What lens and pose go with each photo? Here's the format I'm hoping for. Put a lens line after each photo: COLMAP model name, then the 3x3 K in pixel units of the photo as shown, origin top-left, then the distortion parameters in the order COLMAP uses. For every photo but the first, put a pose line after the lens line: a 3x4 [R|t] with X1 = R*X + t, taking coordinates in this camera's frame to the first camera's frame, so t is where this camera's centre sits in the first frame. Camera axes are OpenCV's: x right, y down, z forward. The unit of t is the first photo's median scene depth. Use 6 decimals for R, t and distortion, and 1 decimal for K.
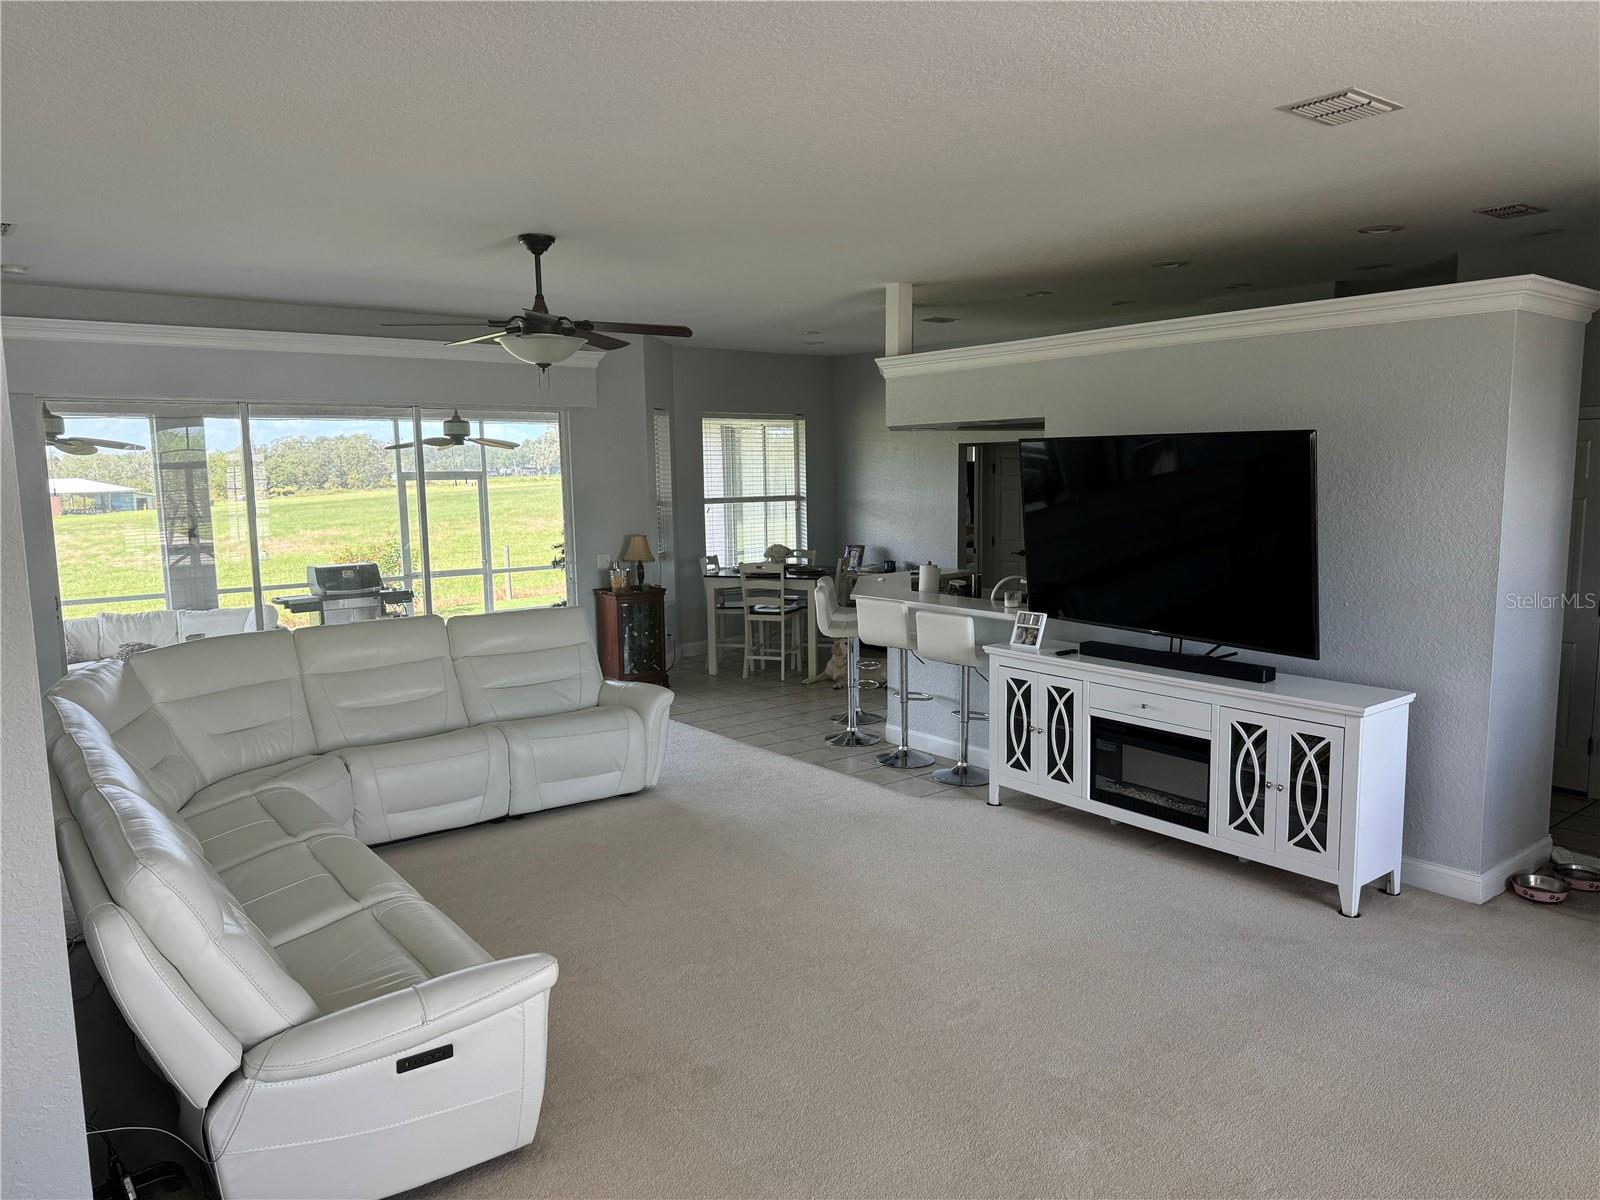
lens RADIAL K [[1101.1, 0, 844.3], [0, 1101.1, 584.9], [0, 0, 1]] dist [0.023739, -0.012738]
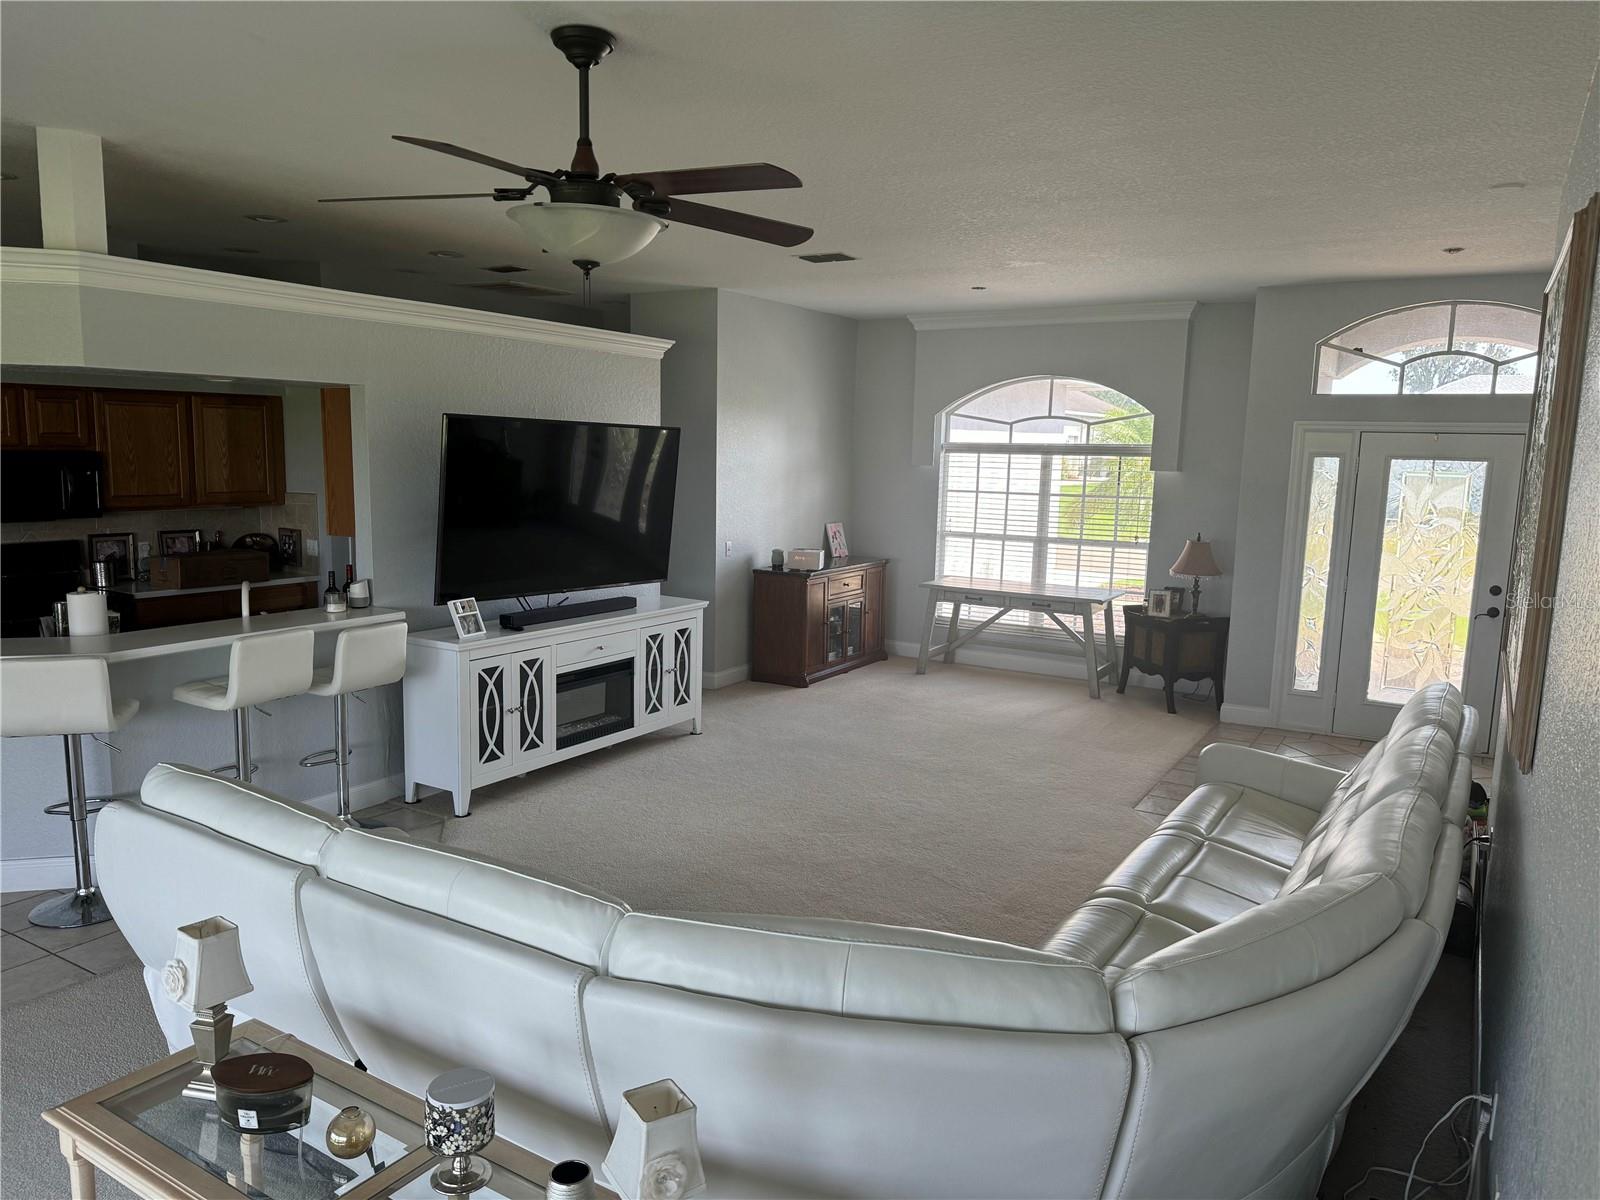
lens RADIAL K [[1101.1, 0, 798.8], [0, 1101.1, 613.9], [0, 0, 1]] dist [0.023739, -0.012738]
pose [[-0.336805, -0.128363, 0.932784, -0.860813], [0.087880, 0.982054, 0.166874, -0.101227], [-0.937464, 0.138177, -0.319480, 1.100545]]
